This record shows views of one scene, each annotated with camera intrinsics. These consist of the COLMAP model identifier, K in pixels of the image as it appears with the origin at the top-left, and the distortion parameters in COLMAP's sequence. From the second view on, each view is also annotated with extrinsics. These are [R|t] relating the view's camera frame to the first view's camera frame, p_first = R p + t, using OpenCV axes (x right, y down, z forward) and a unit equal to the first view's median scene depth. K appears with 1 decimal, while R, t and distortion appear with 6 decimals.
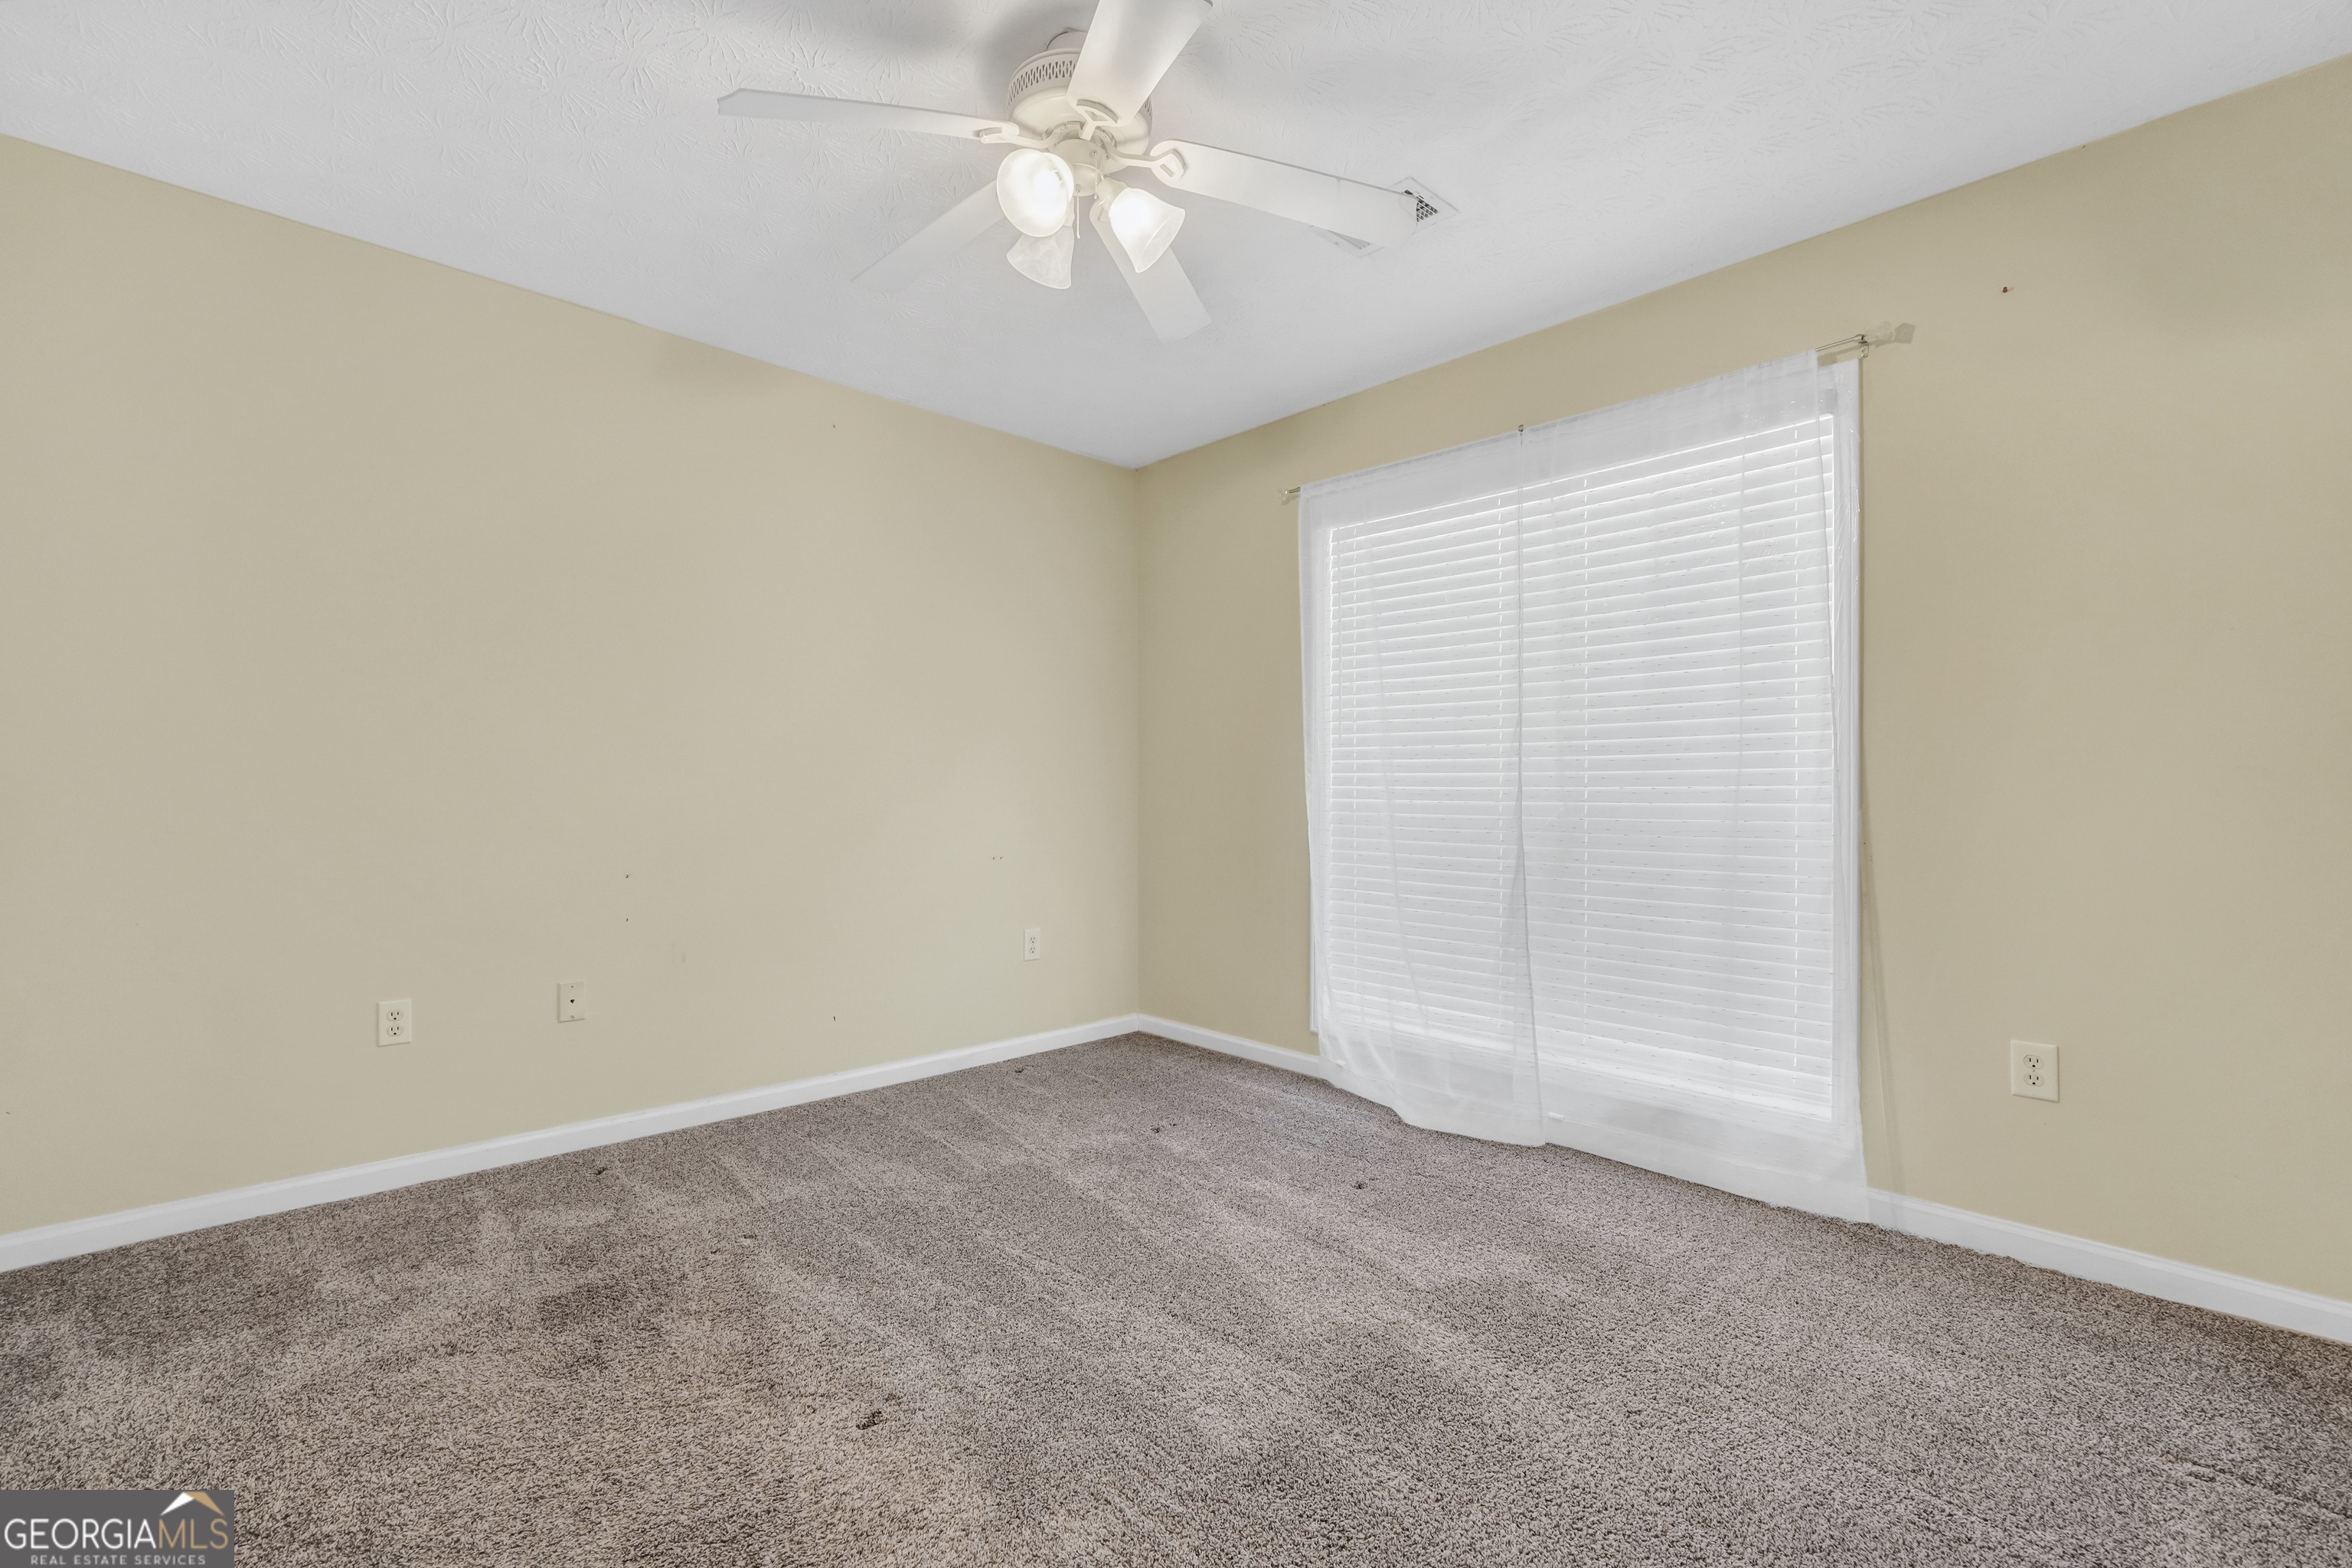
lens RADIAL K [[1003.0, 0, 1164.1], [0, 1003.0, 786.8], [0, 0, 1]] dist [-0.016794, 0.006474]
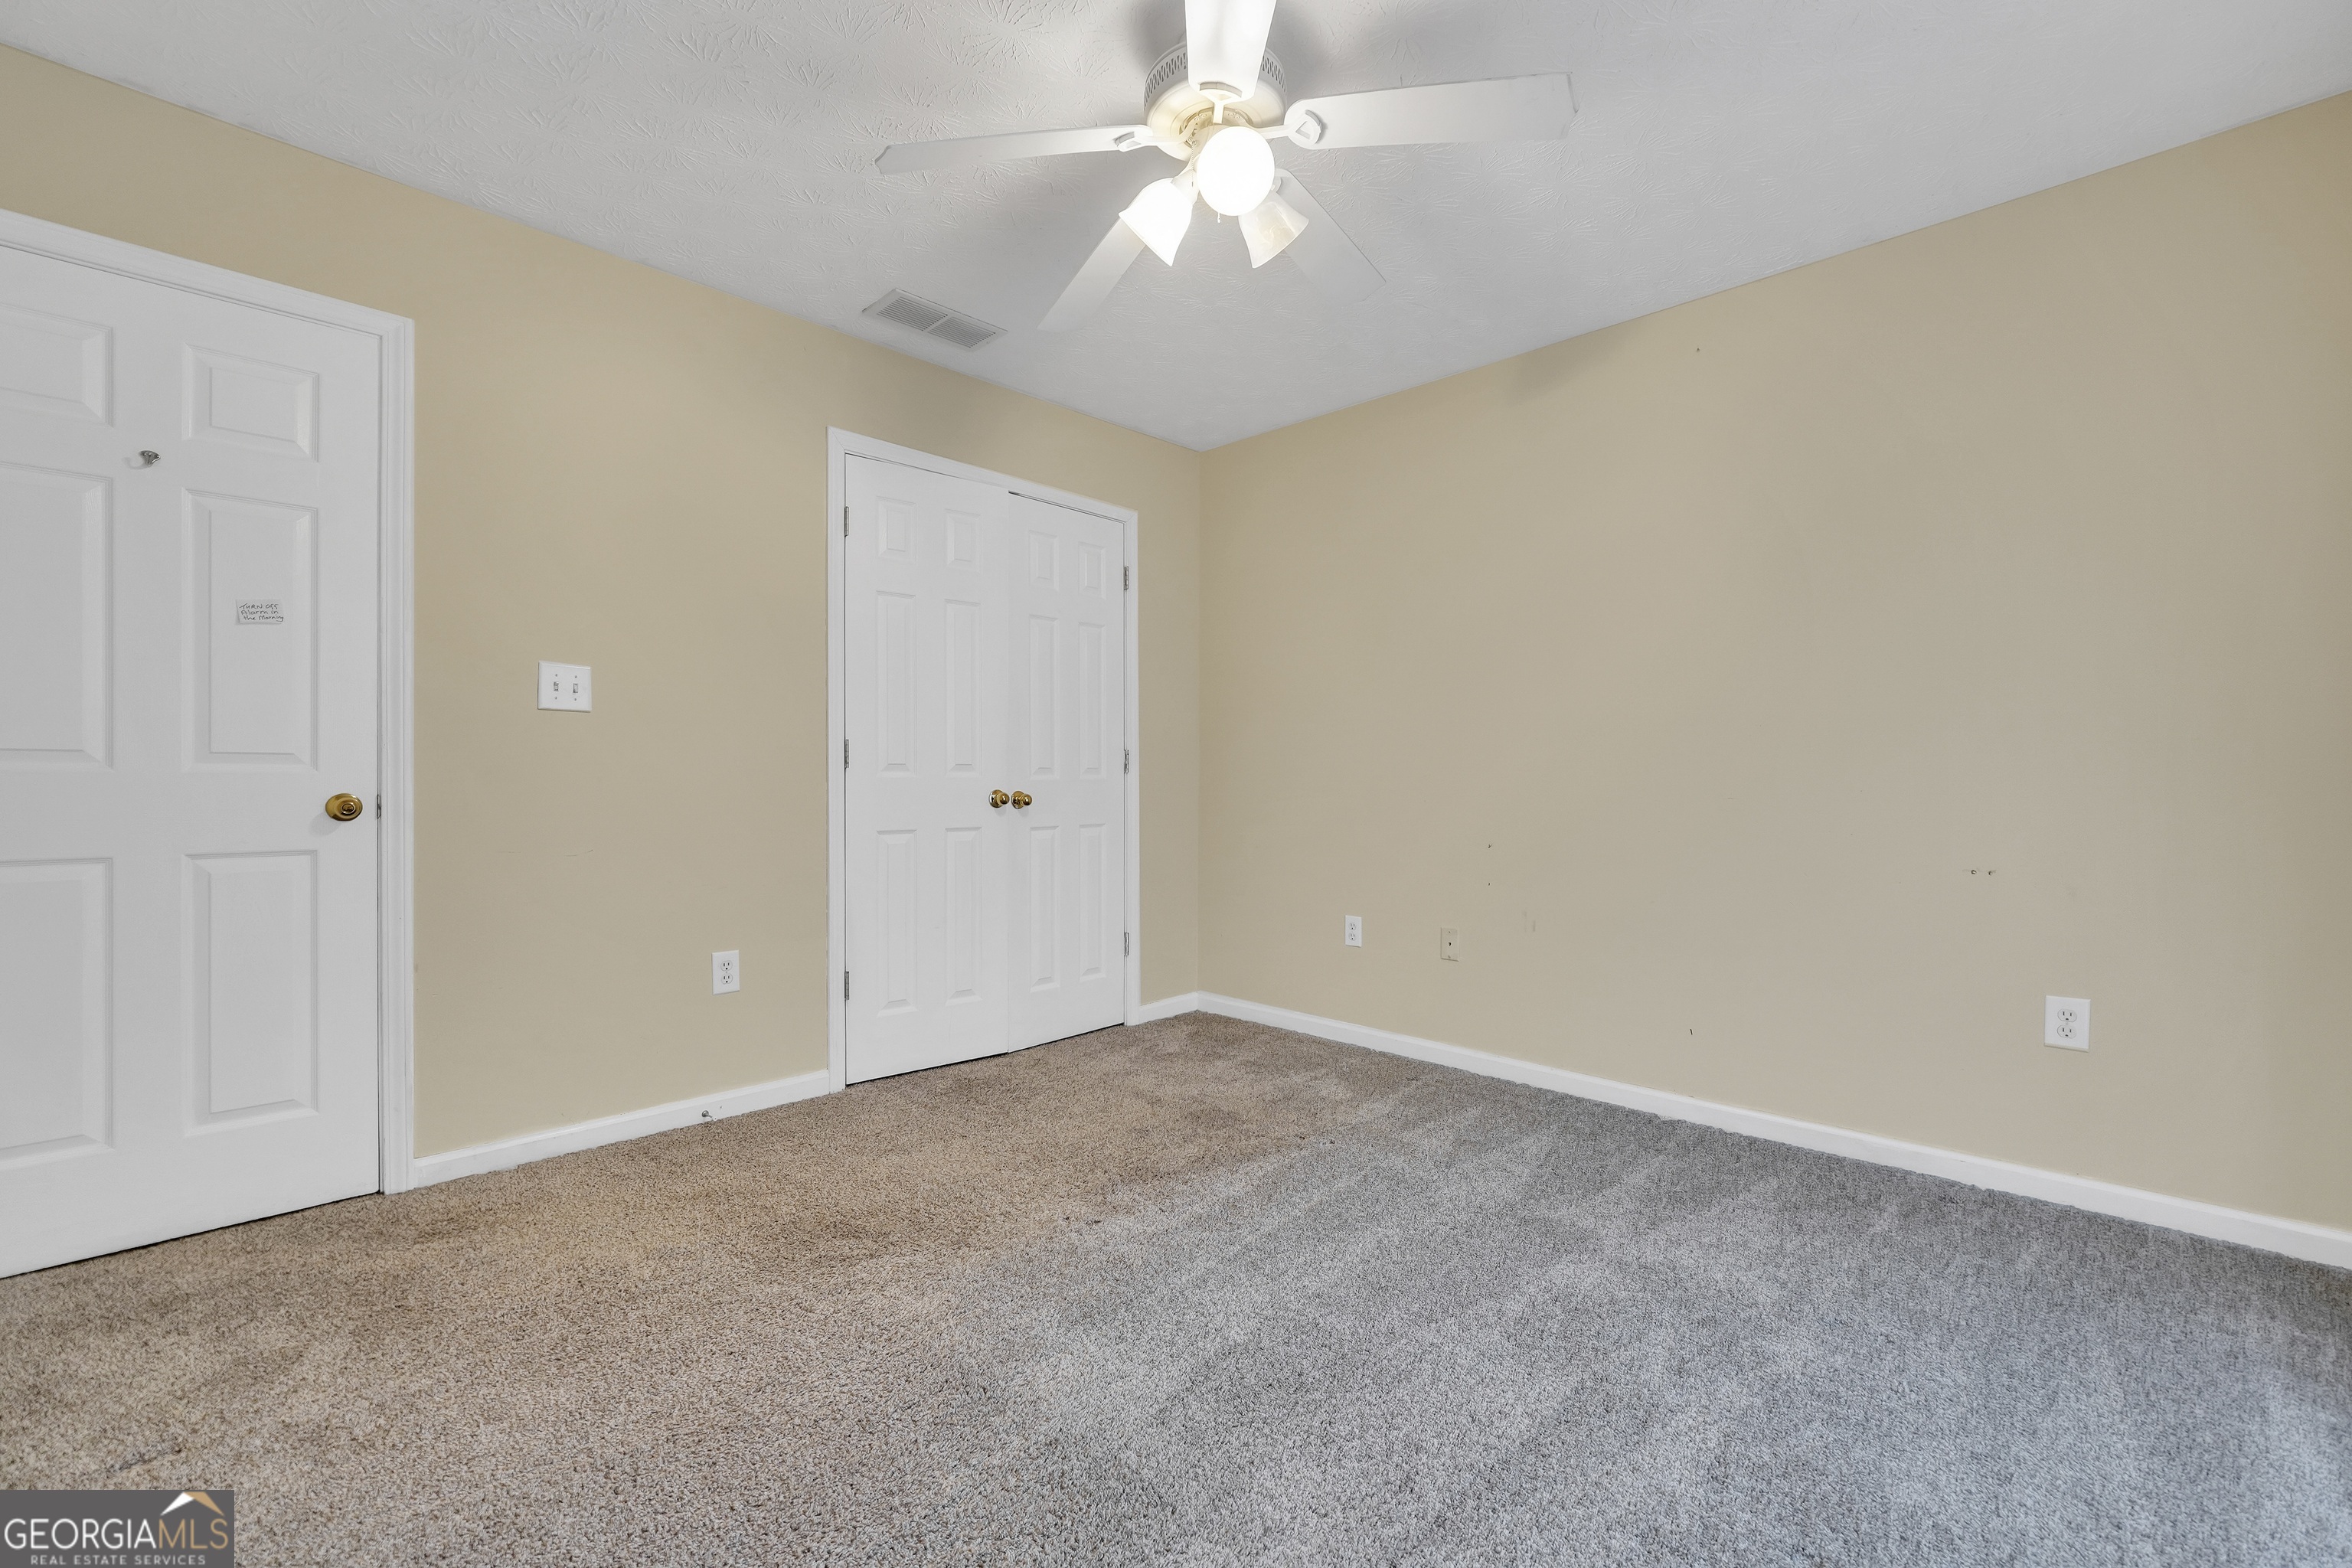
lens RADIAL K [[1003.0, 0, 1165.0], [0, 1003.0, 783.8], [0, 0, 1]] dist [-0.016794, 0.006474]
pose [[0.022368, 0.003628, -0.999743, 0.681285], [0.009085, 0.999951, 0.003832, 0.009429], [0.999709, -0.009168, 0.022334, 0.672054]]
